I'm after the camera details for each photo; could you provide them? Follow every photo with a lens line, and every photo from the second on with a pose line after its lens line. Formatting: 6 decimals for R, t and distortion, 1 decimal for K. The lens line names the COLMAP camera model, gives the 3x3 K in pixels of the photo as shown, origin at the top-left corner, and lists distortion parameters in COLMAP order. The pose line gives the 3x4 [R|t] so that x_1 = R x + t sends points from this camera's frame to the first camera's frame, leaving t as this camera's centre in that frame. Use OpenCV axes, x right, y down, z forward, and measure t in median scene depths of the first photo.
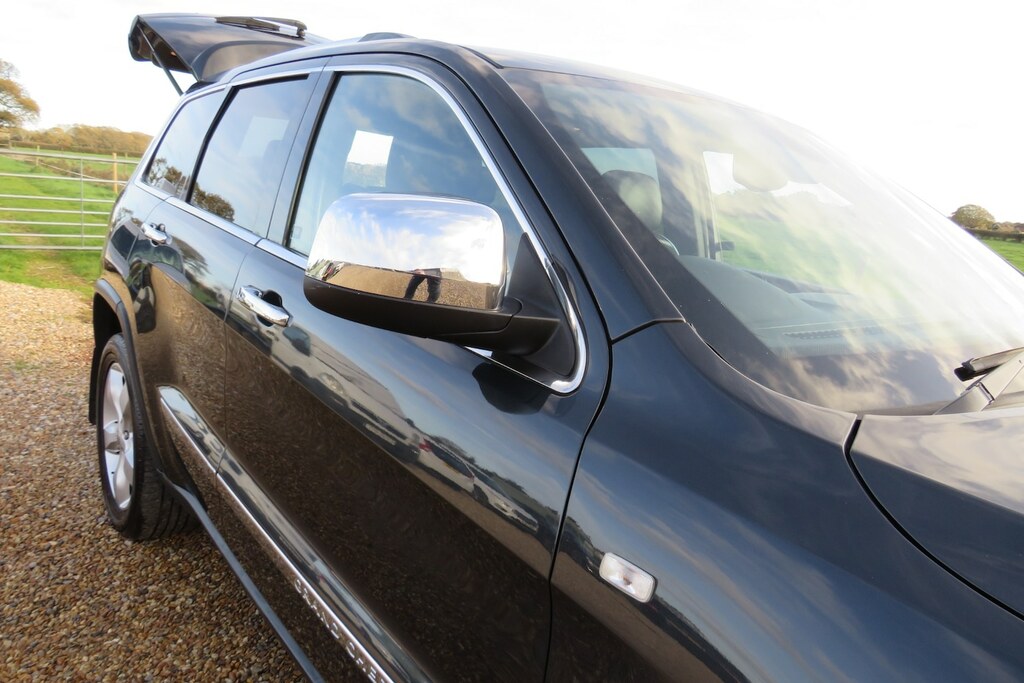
lens RADIAL K [[725.4, 0, 505.8], [0, 725.4, 344.3], [0, 0, 1]] dist [-0.029045, 0.008383]
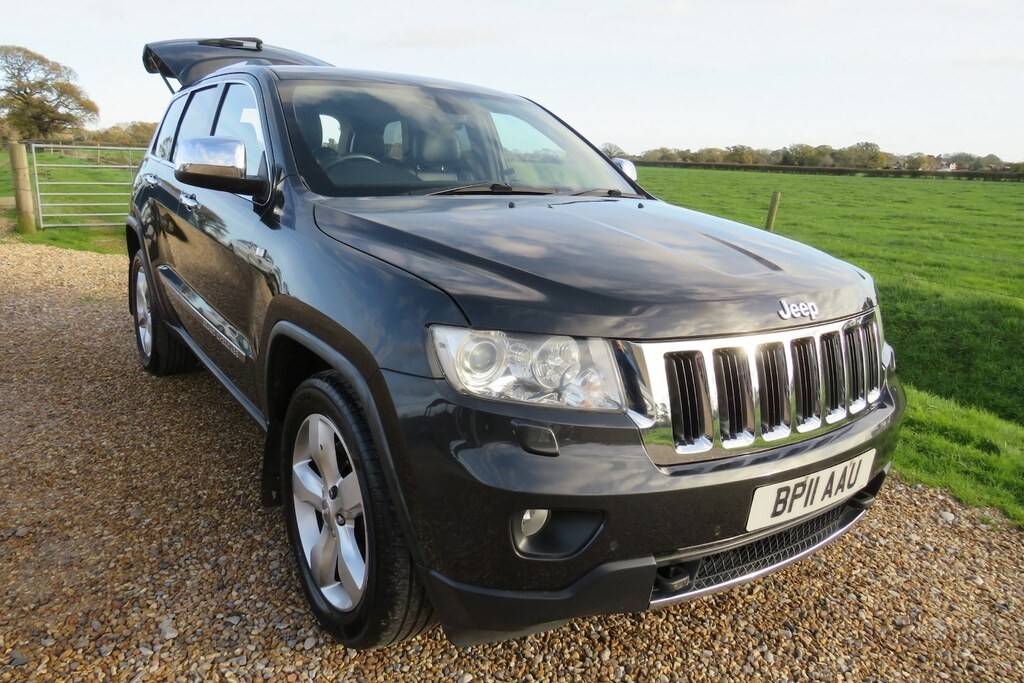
lens RADIAL K [[725.4, 0, 498.1], [0, 725.4, 346.0], [0, 0, 1]] dist [-0.029045, 0.008383]
pose [[0.995664, -0.037642, -0.085063, 0.378888], [0.040803, 0.998528, 0.035739, 0.173405], [0.083593, -0.039055, 0.995734, -0.537233]]
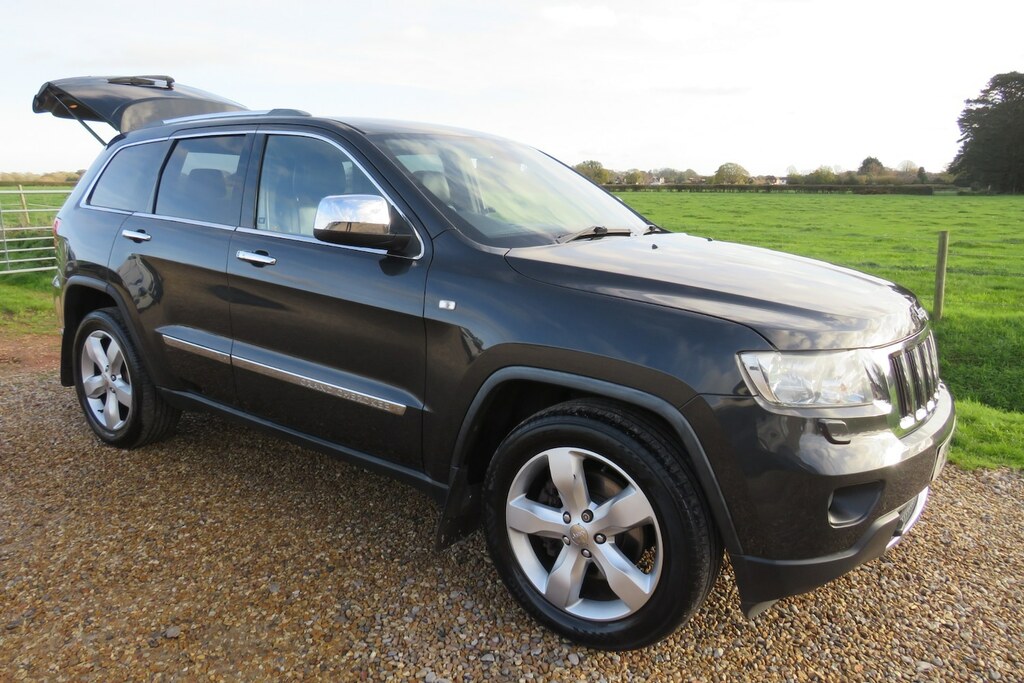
lens RADIAL K [[725.4, 0, 507.3], [0, 725.4, 343.4], [0, 0, 1]] dist [-0.029045, 0.008383]
pose [[0.958943, -0.139489, 0.246924, -0.106383], [0.135743, 0.990220, 0.032218, 0.113073], [-0.249004, 0.002623, 0.968499, -0.588659]]
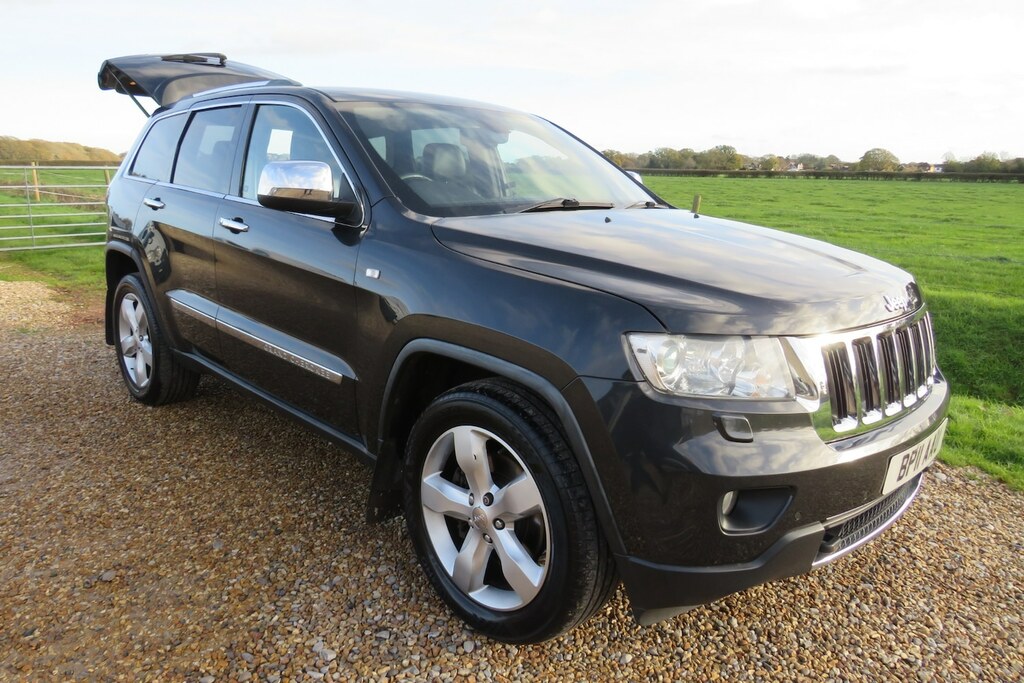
lens RADIAL K [[725.4, 0, 503.1], [0, 725.4, 347.9], [0, 0, 1]] dist [-0.029045, 0.008383]
pose [[0.992217, -0.097223, 0.077796, 0.120531], [0.094406, 0.994765, 0.039112, 0.152777], [-0.081192, -0.031463, 0.996202, -0.589599]]
